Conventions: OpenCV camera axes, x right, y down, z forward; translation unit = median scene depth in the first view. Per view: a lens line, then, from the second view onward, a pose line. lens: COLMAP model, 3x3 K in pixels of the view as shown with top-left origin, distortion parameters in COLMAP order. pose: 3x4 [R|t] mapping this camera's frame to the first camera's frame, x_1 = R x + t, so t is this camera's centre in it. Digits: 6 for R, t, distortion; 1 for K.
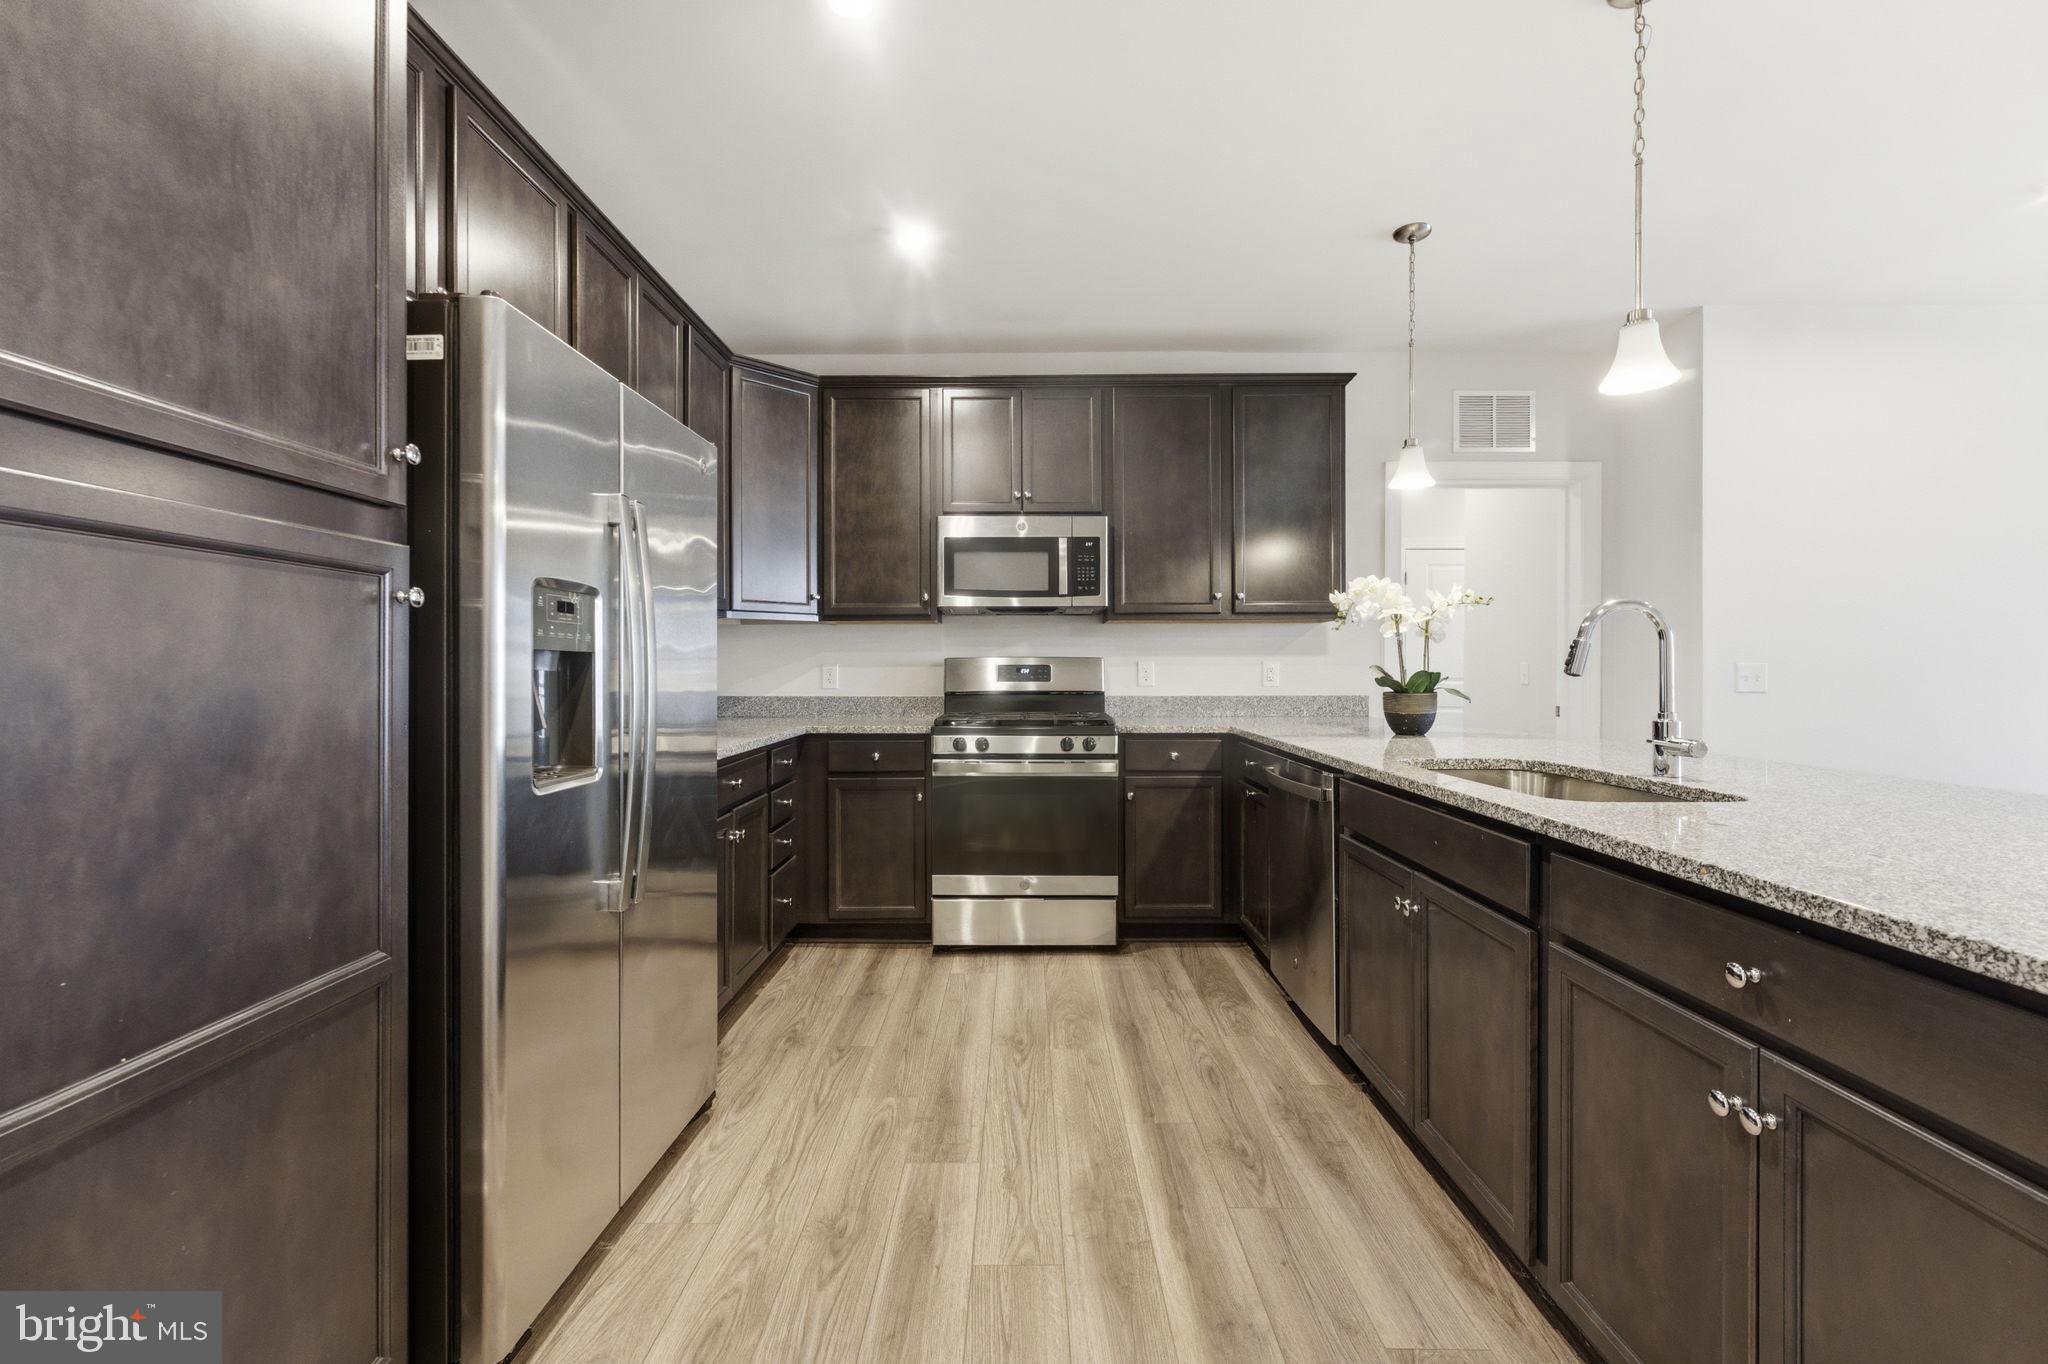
lens RADIAL K [[828.9, 0, 1012.7], [0, 828.9, 676.3], [0, 0, 1]] dist [-0.001384, 0.001381]
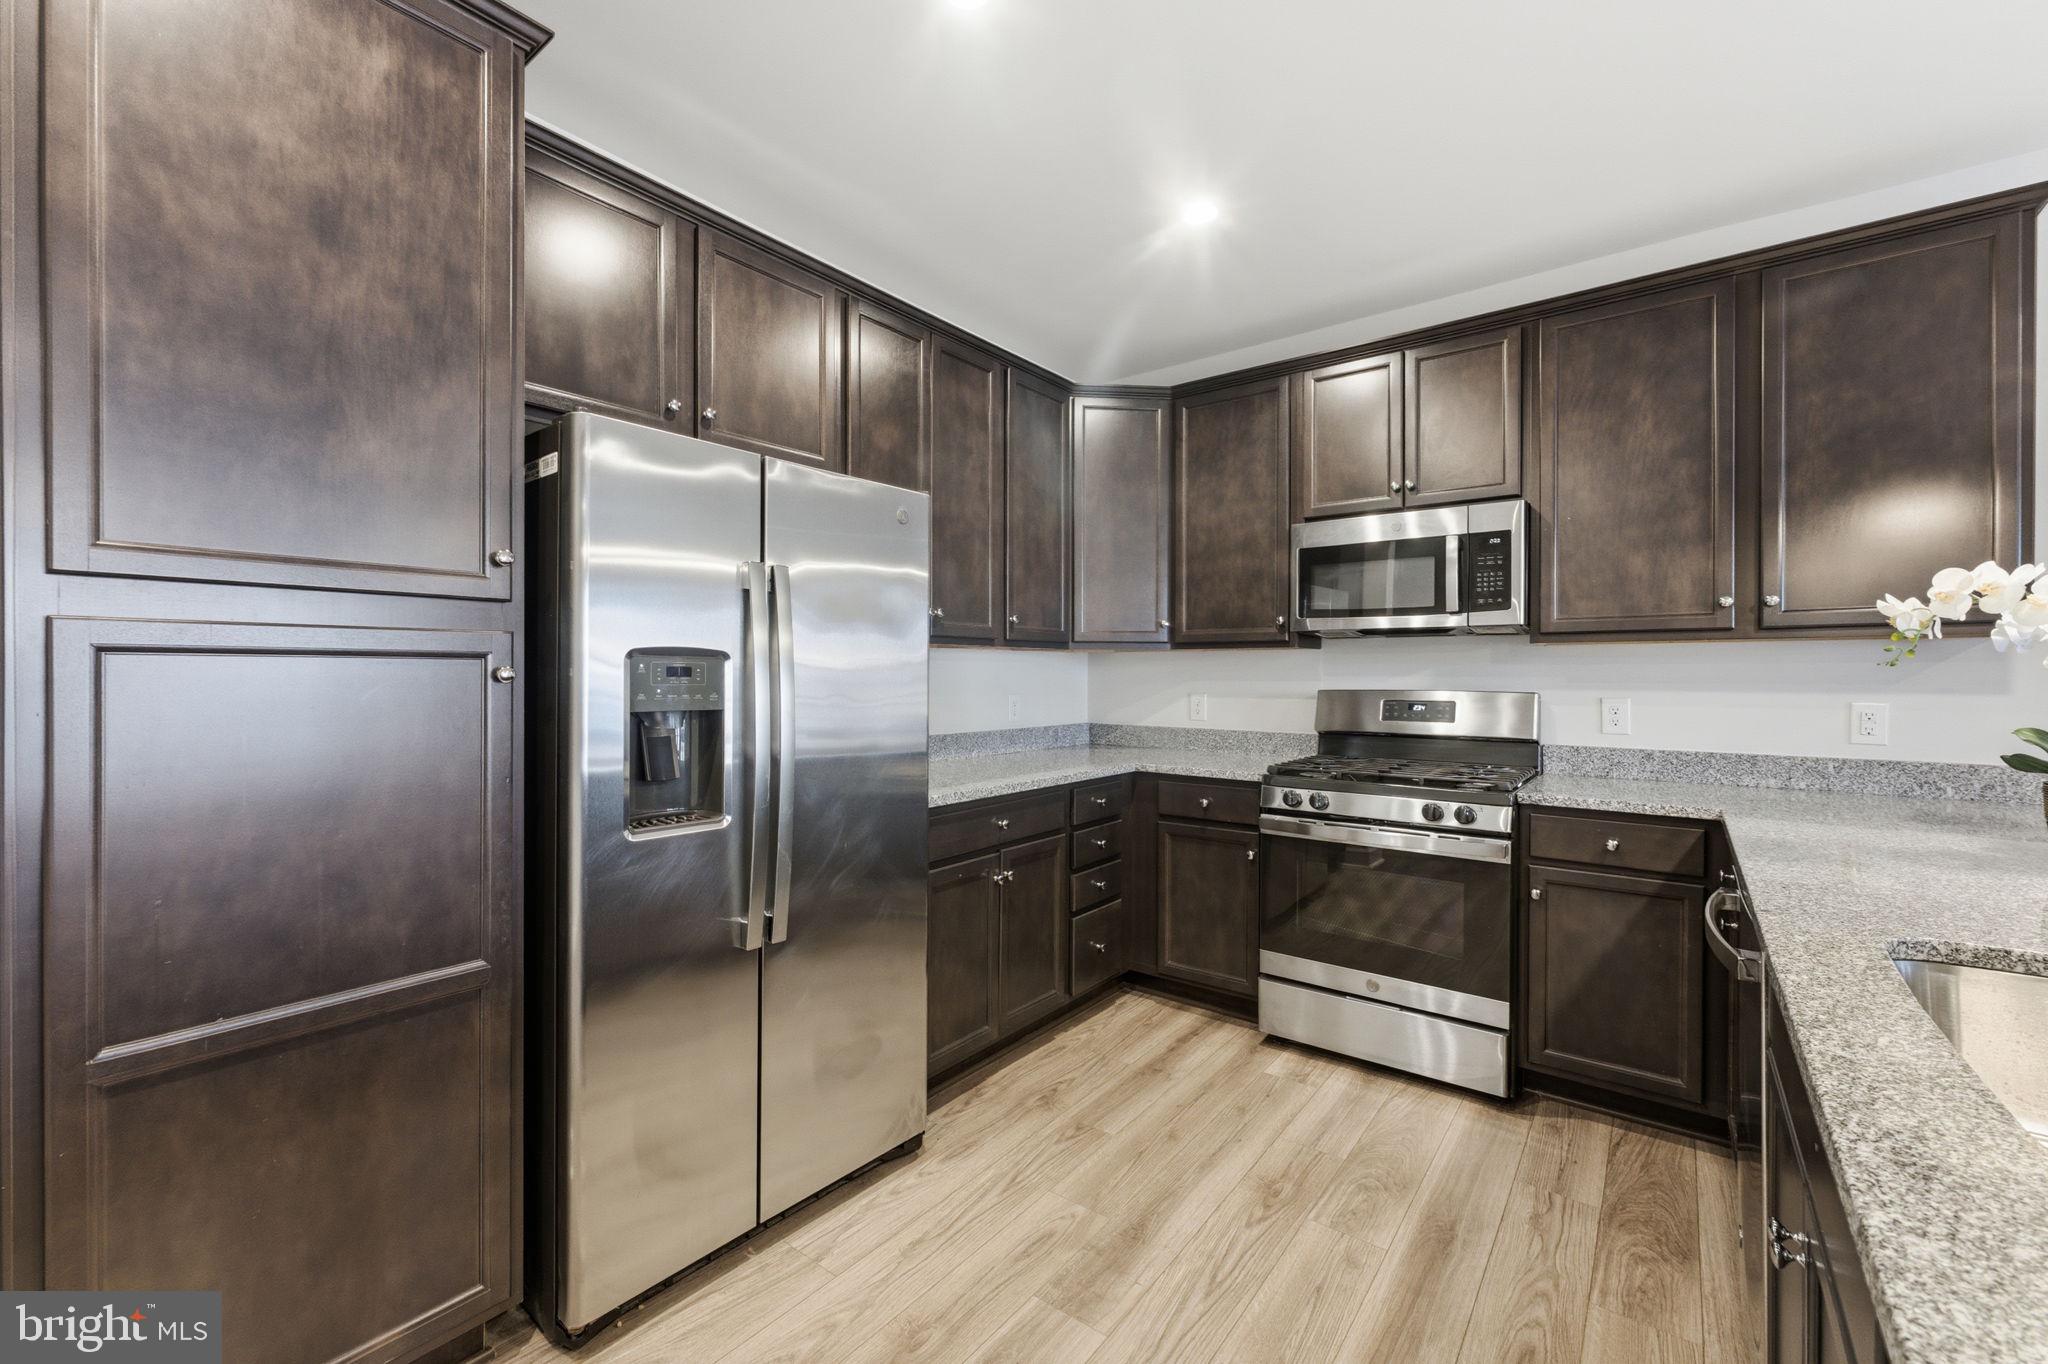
lens RADIAL K [[828.9, 0, 1066.9], [0, 828.9, 679.6], [0, 0, 1]] dist [-0.001384, 0.001381]
pose [[0.796569, 0.010812, -0.604451, 0.267665], [-0.009982, 0.999939, 0.004731, -0.040571], [0.604465, 0.002265, 0.796628, 0.209348]]
